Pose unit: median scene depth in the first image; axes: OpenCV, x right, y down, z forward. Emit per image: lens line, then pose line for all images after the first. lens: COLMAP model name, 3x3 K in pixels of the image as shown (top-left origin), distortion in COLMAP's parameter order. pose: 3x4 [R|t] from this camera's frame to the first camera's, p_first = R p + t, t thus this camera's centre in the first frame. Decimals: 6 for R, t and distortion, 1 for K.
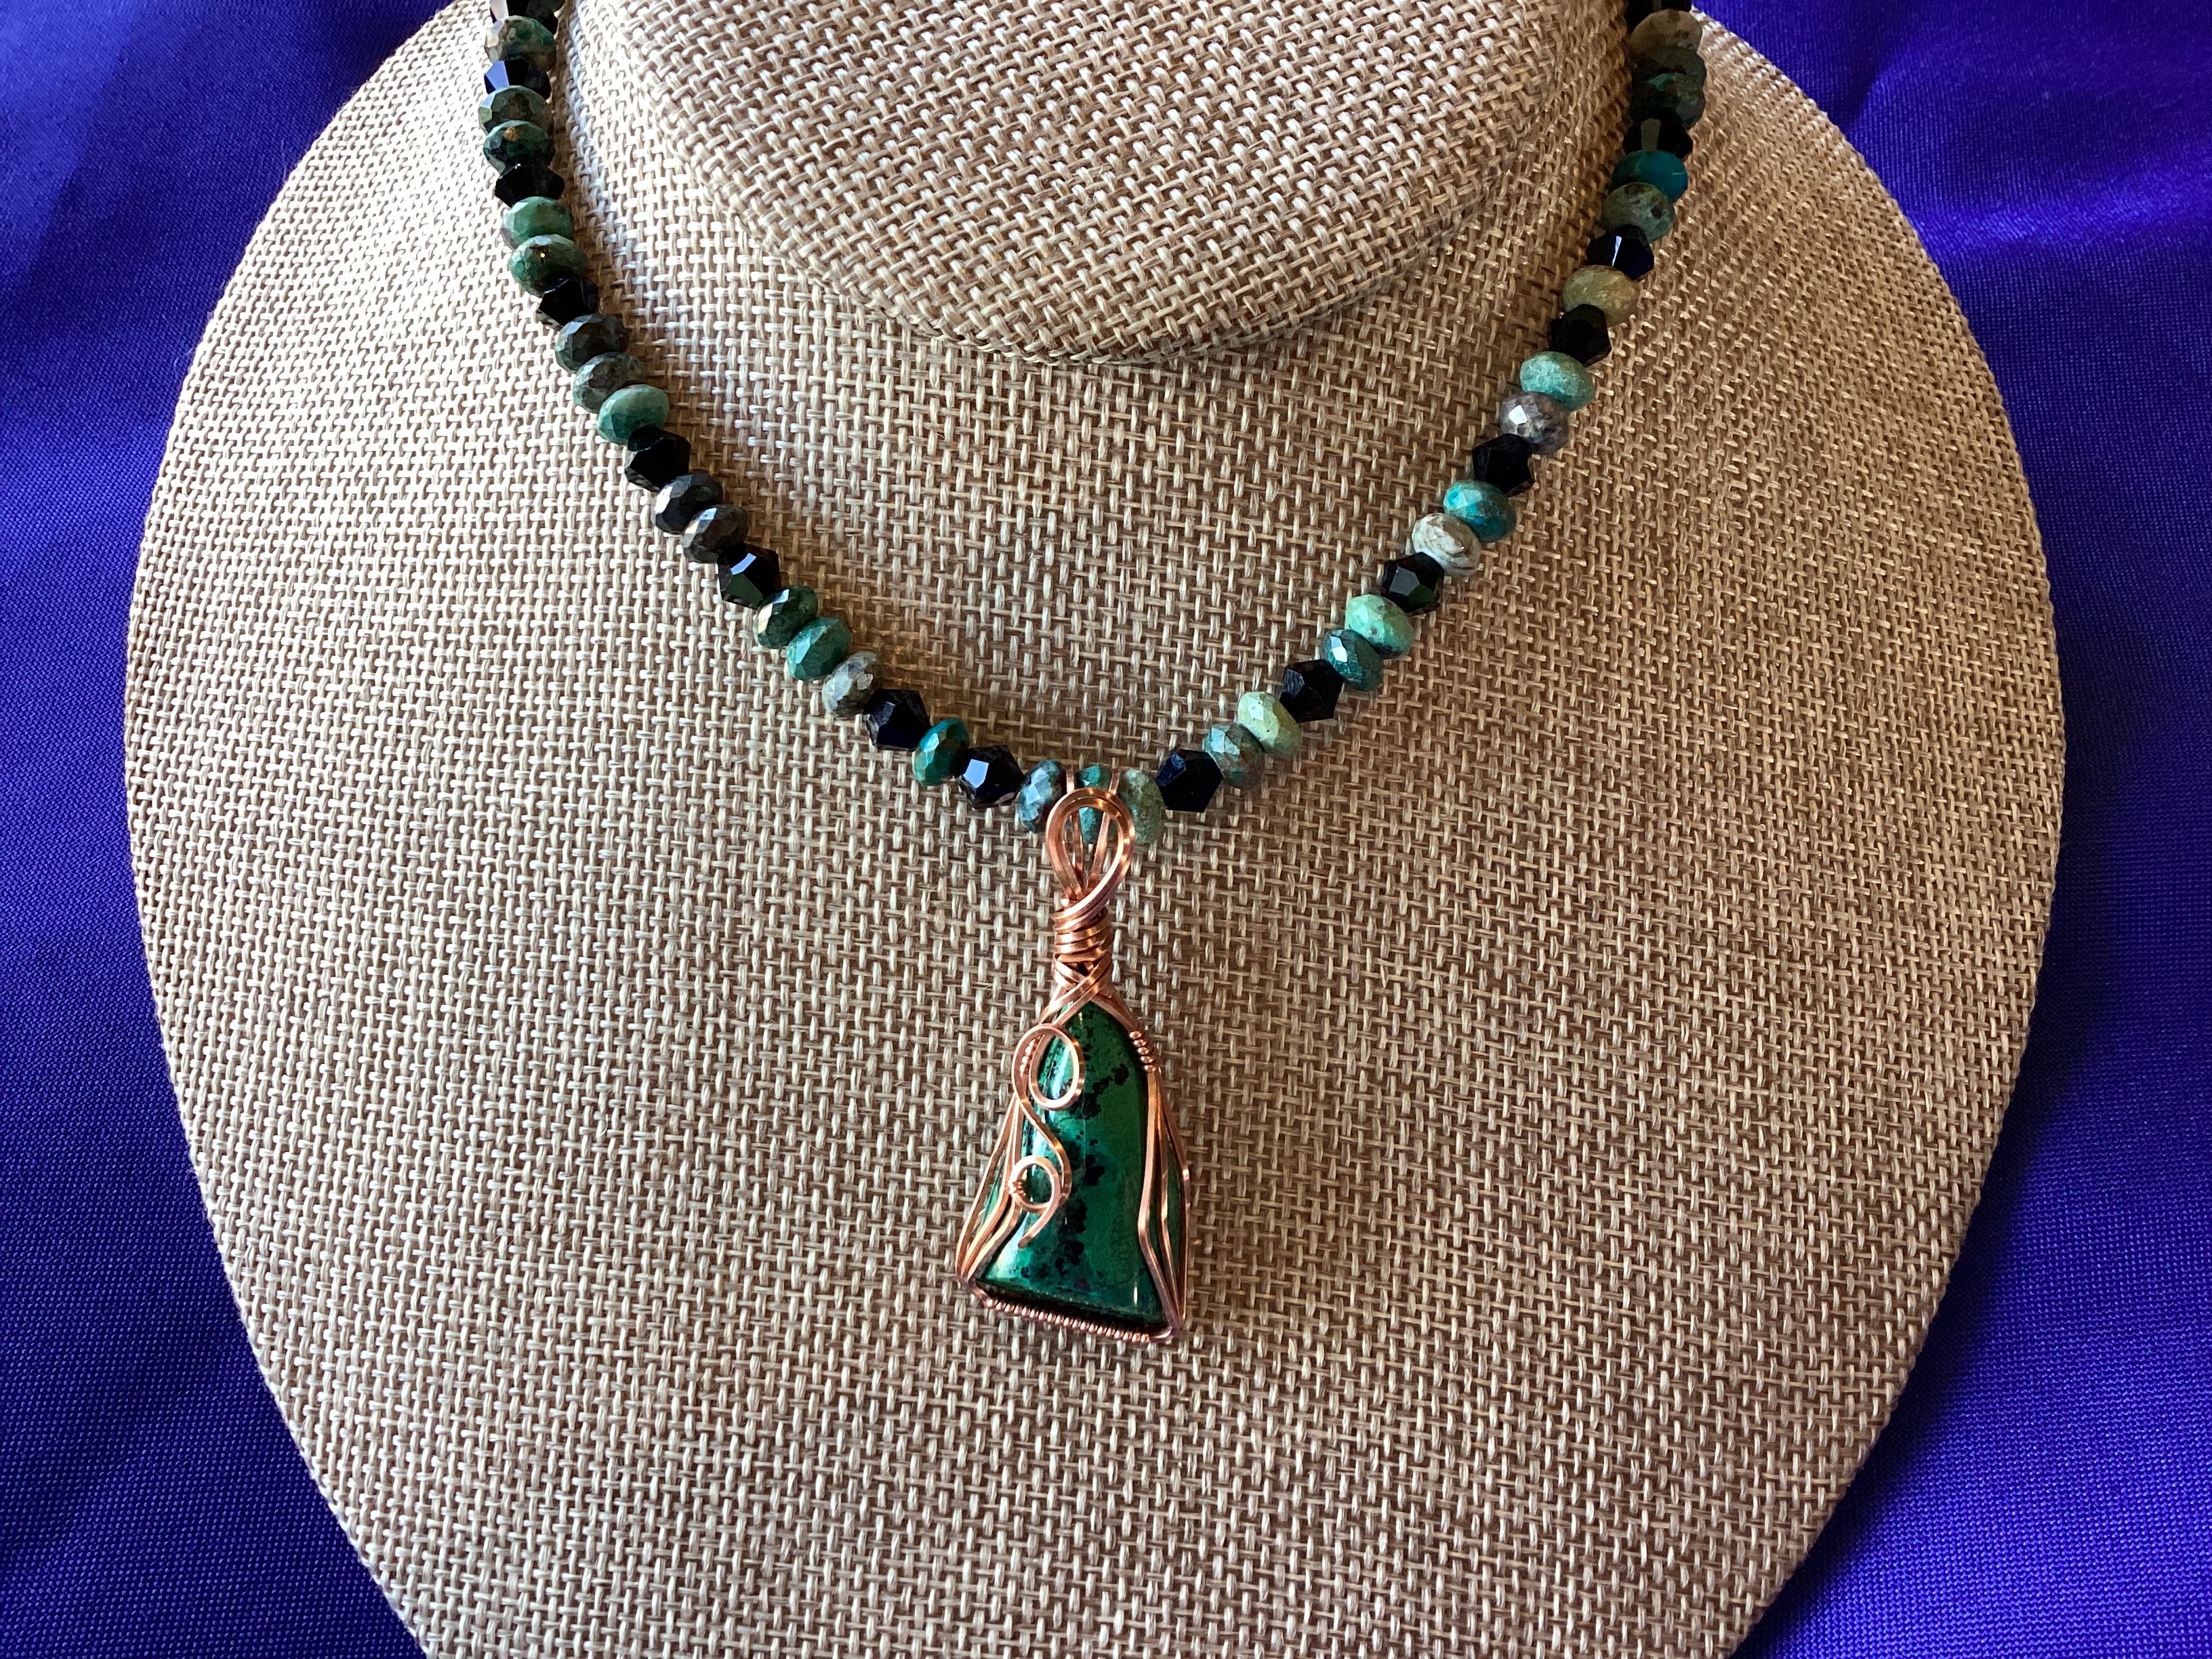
lens RADIAL K [[1913.7, 0, 1125.5], [0, 1913.7, 843.9], [0, 0, 1]] dist [0.115221, -0.231746]
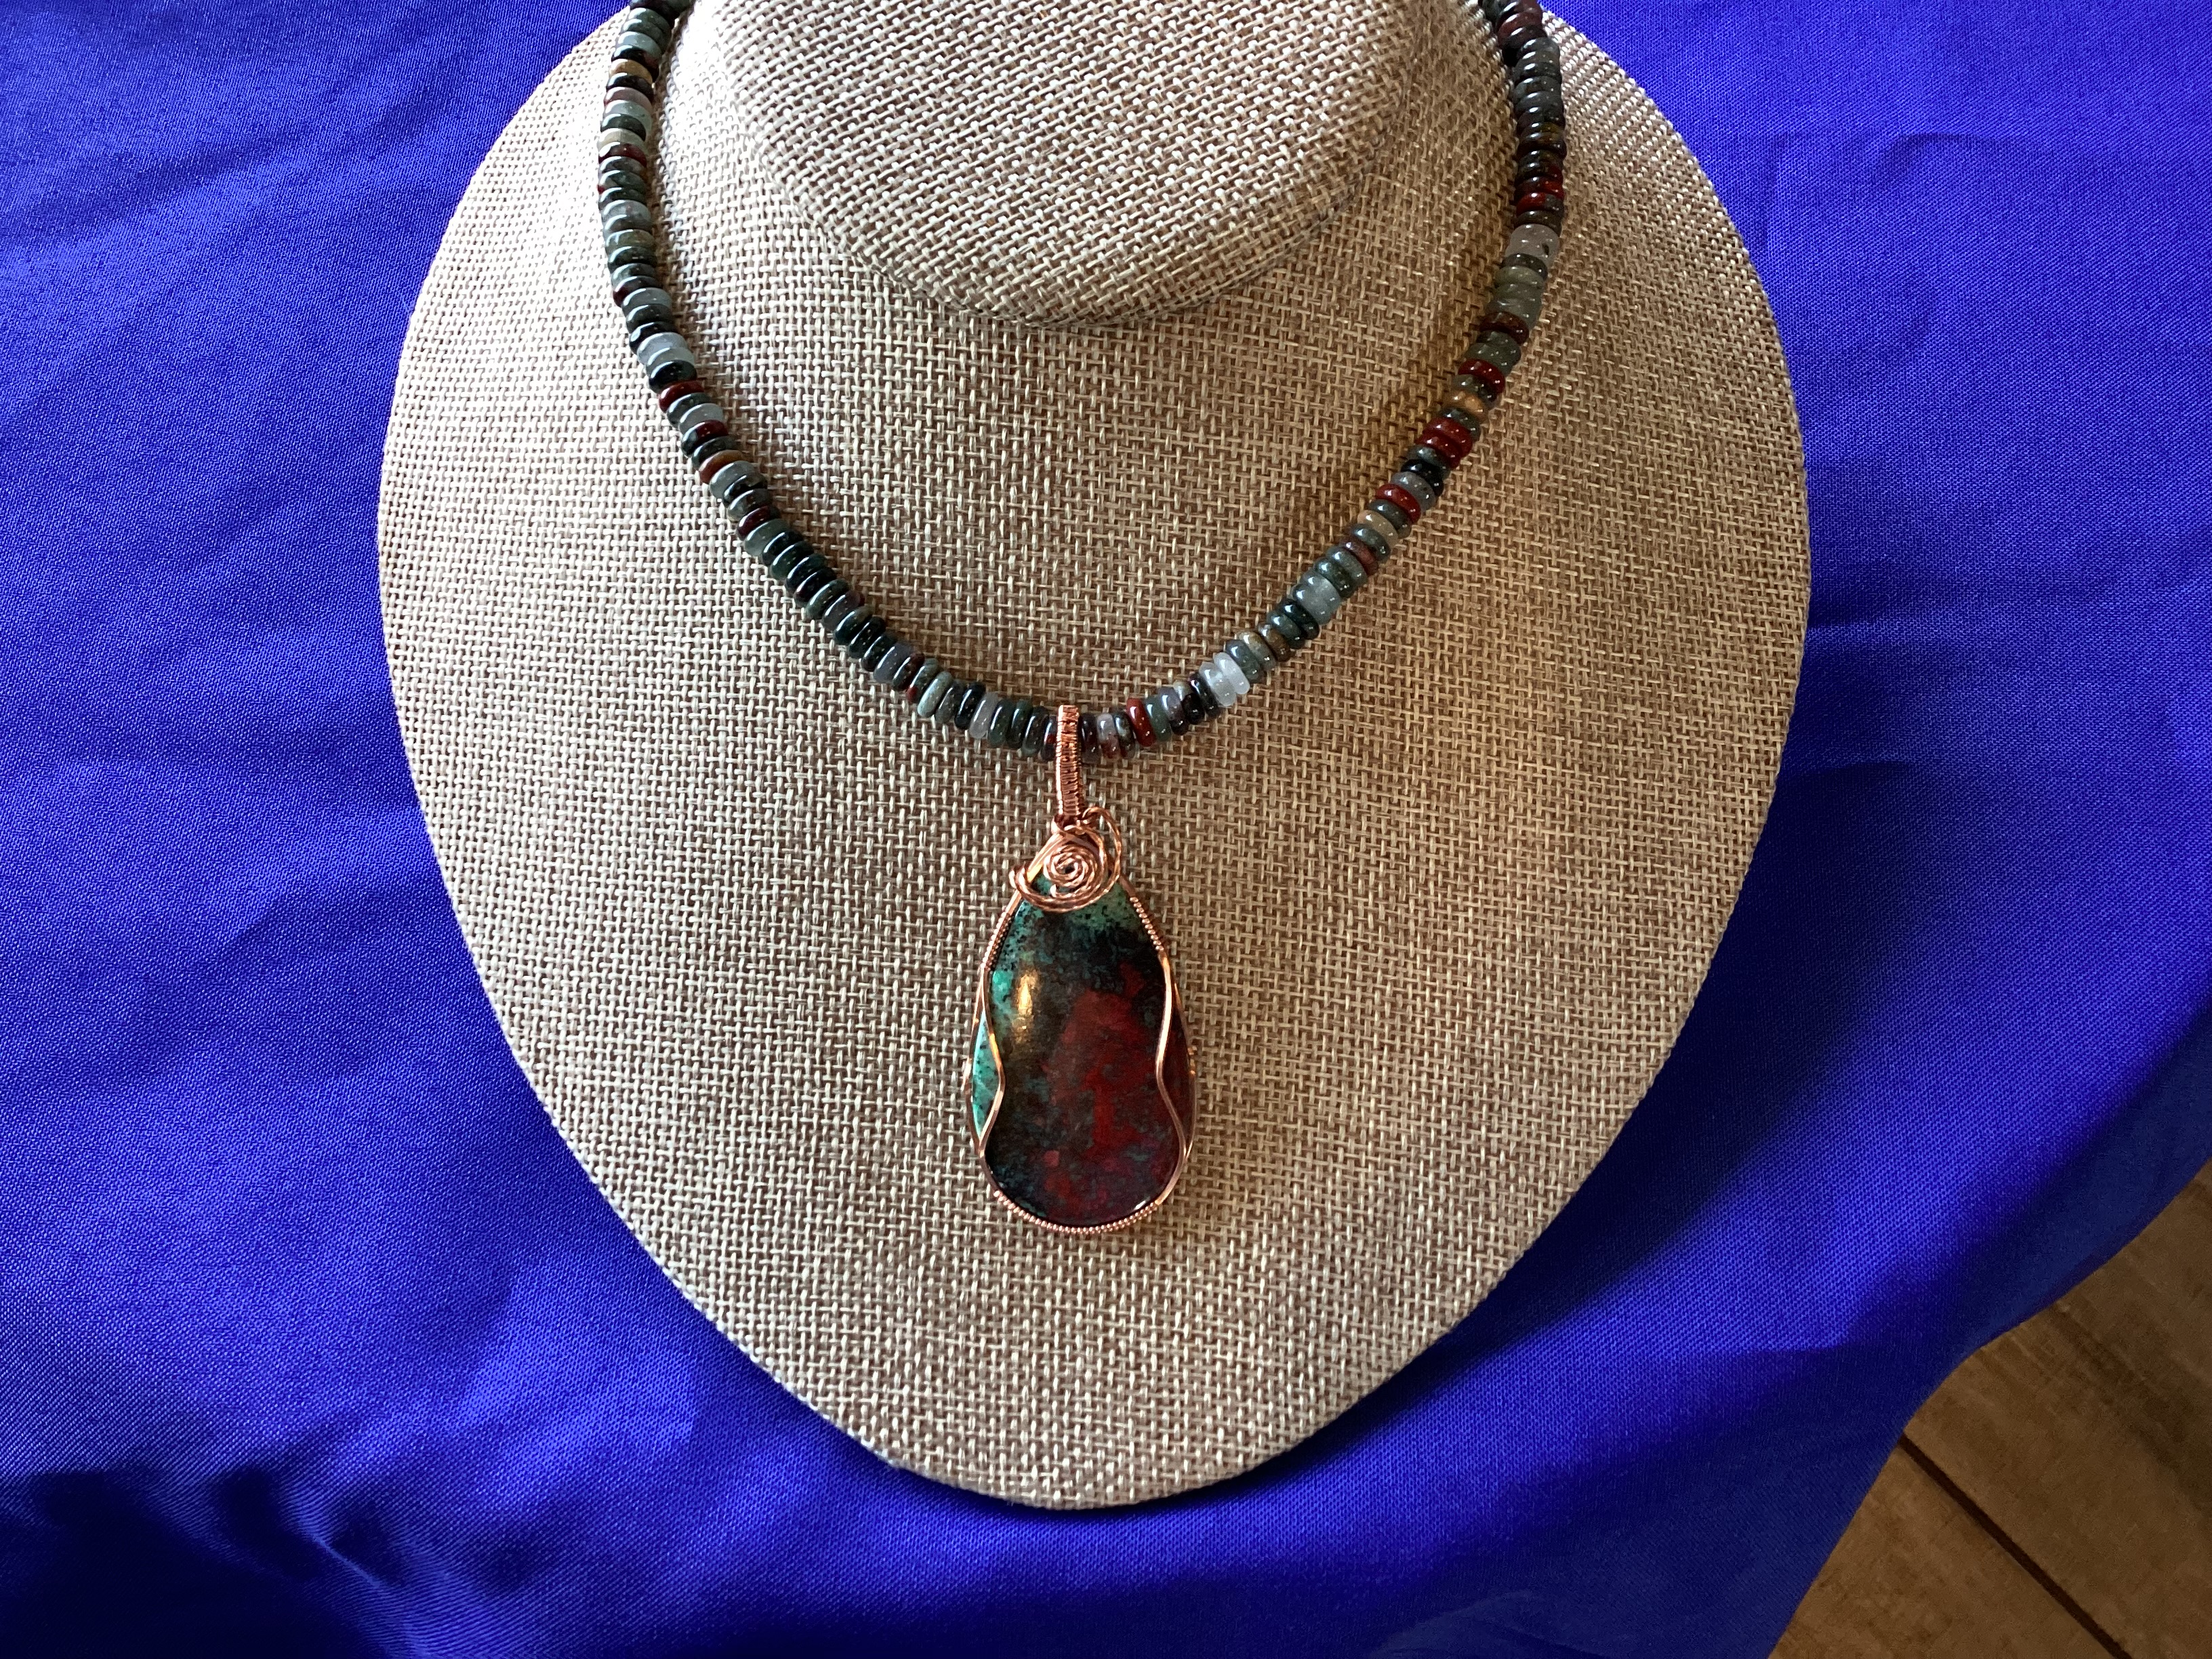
lens RADIAL K [[1913.7, 0, 1126.2], [0, 1913.7, 827.6], [0, 0, 1]] dist [0.115221, -0.231746]
pose [[0.999450, -0.024713, -0.022134, 0.041693], [0.026106, 0.997544, 0.065000, 0.025916], [0.020474, -0.065542, 0.997640, -0.413686]]
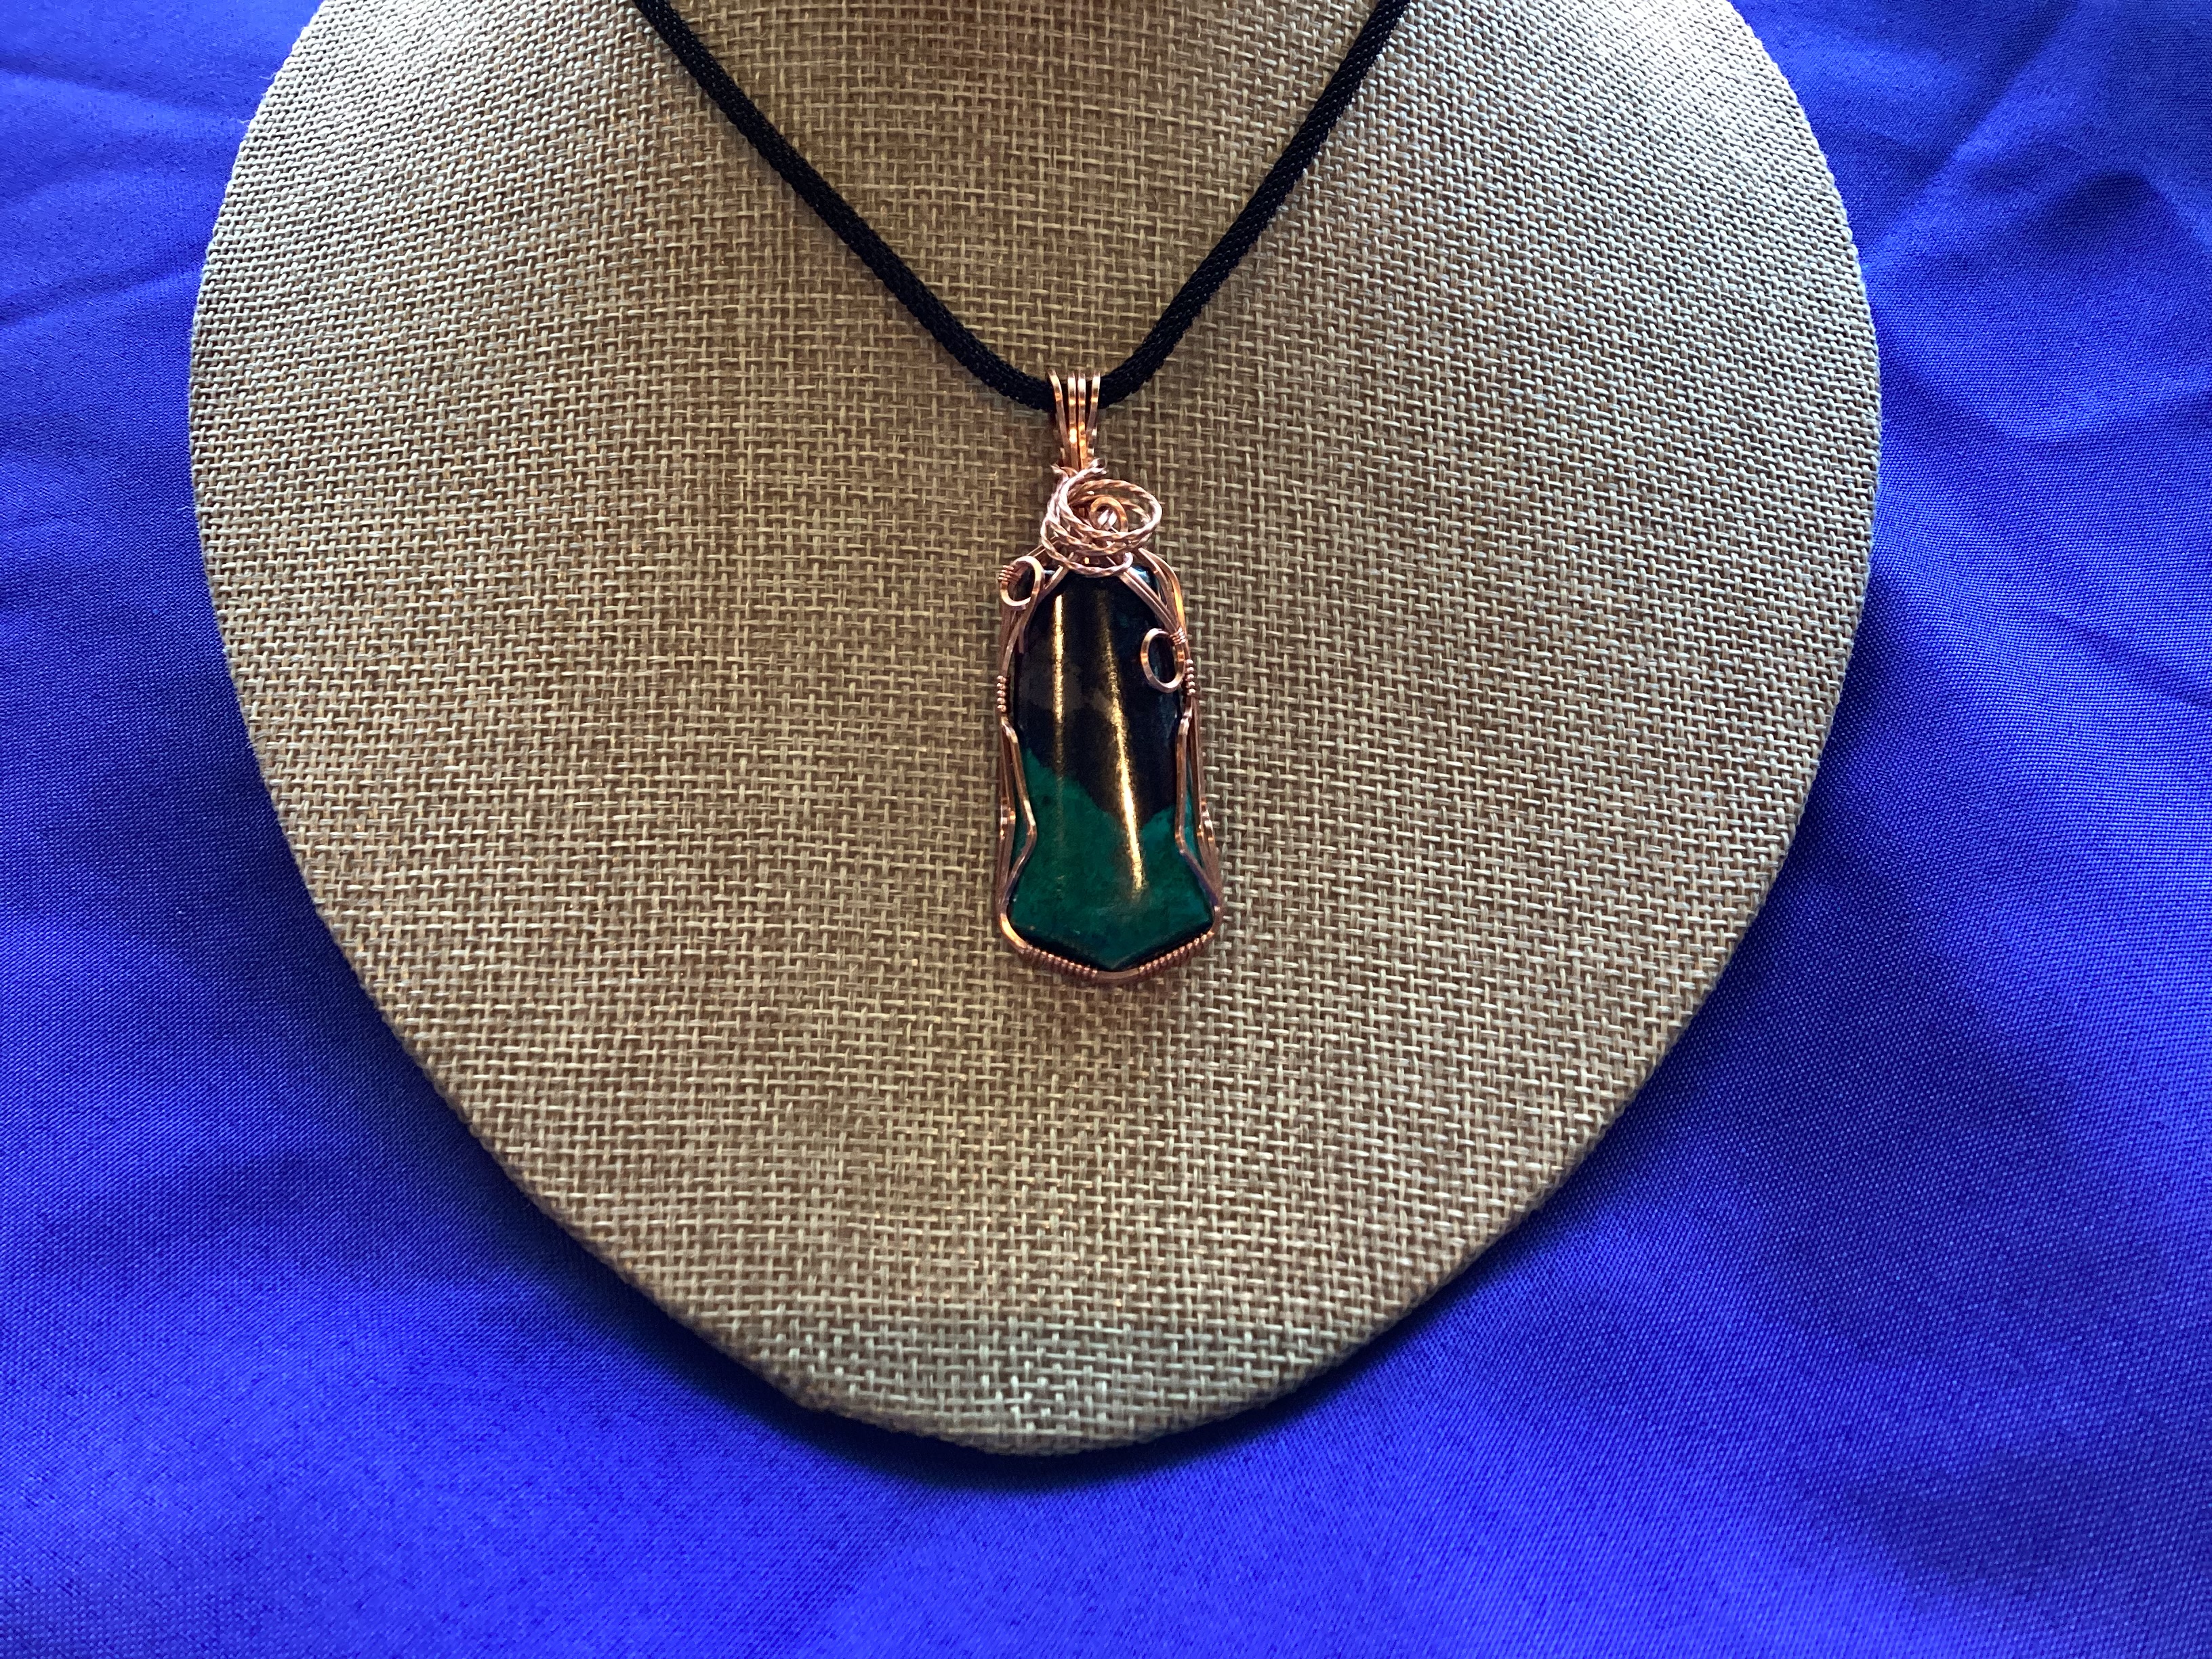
lens RADIAL K [[1913.7, 0, 1113.4], [0, 1913.7, 851.3], [0, 0, 1]] dist [0.115221, -0.231746]
pose [[0.998270, -0.056458, 0.016423, -0.006518], [0.058206, 0.988431, -0.140058, 0.438726], [-0.008325, 0.140772, 0.990007, -0.111136]]
